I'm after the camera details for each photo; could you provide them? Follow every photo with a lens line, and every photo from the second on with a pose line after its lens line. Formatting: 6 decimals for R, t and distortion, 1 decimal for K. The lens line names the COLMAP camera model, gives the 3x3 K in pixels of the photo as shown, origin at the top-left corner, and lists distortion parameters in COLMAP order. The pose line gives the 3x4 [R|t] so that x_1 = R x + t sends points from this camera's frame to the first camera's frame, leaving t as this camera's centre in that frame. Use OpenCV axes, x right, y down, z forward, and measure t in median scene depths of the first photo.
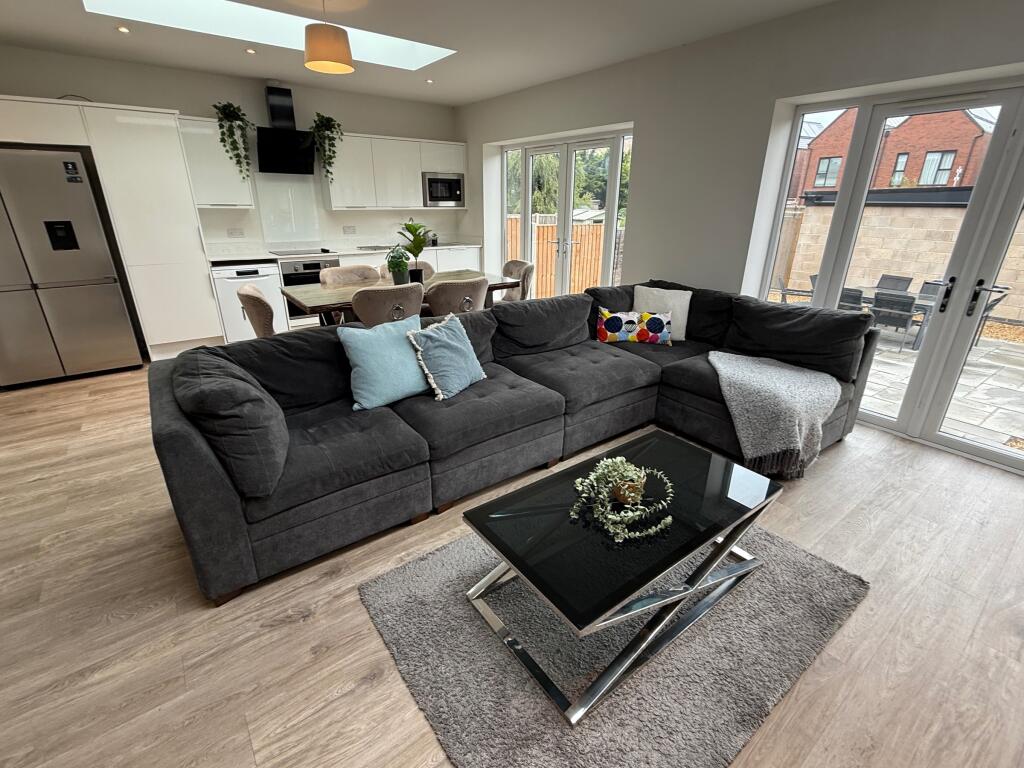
lens RADIAL K [[466.9, 0, 509.8], [0, 466.9, 382.8], [0, 0, 1]] dist [-0.002556, 0.000794]
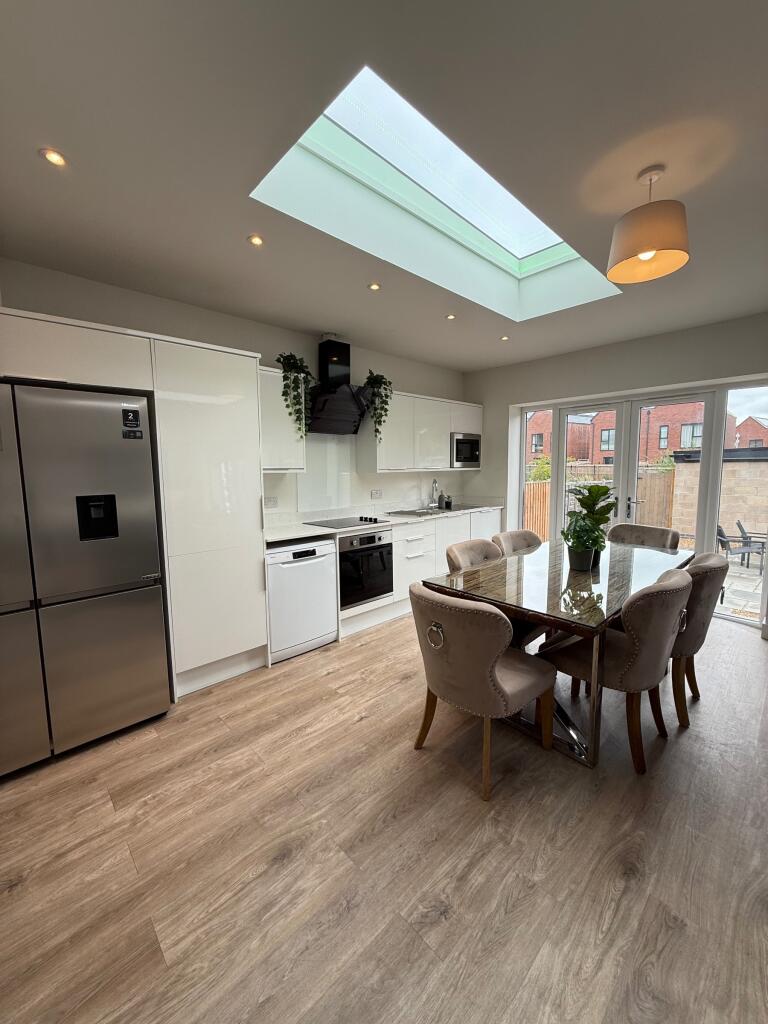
lens RADIAL K [[406.1, 0, 383.5], [0, 406.1, 508.7], [0, 0, 1]] dist [-0.001186, 0.001142]
pose [[0.993172, -0.031536, 0.112318, -0.548332], [0.060022, 0.963700, -0.260155, -0.138517], [-0.100037, 0.265120, 0.959012, 0.372567]]
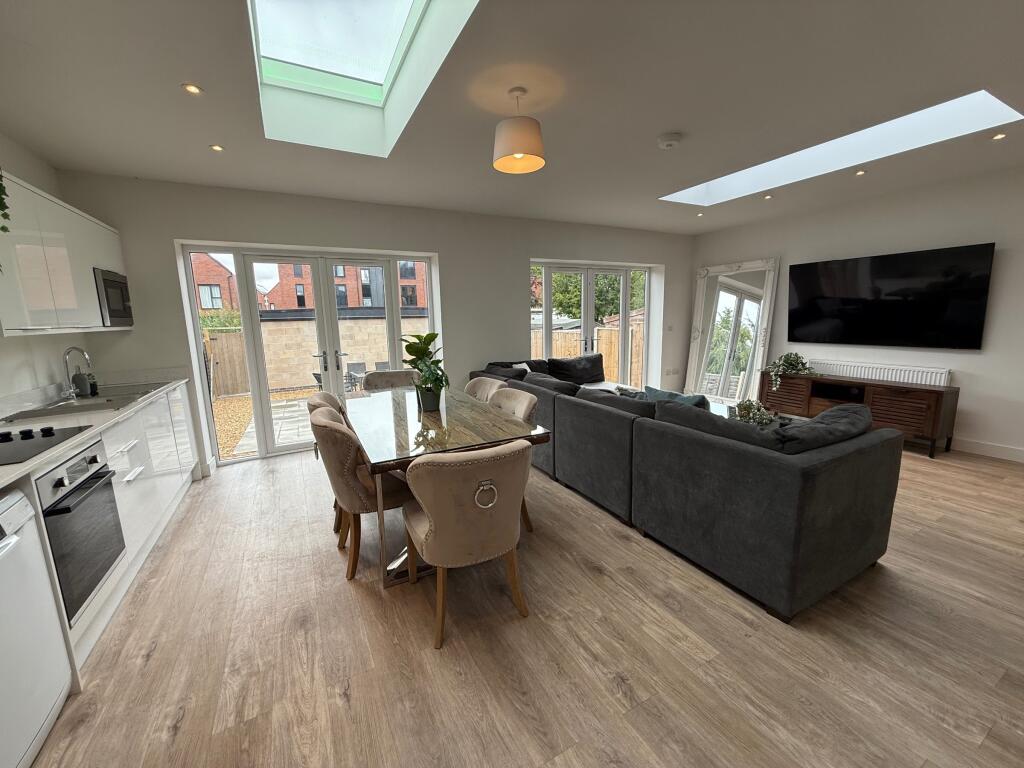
lens RADIAL K [[406.1, 0, 509.9], [0, 406.1, 382.3], [0, 0, 1]] dist [-0.001186, 0.001142]
pose [[0.149895, -0.169999, 0.973977, -0.803349], [0.382978, 0.918184, 0.101321, -0.245001], [-0.911515, 0.357824, 0.202737, 0.660434]]
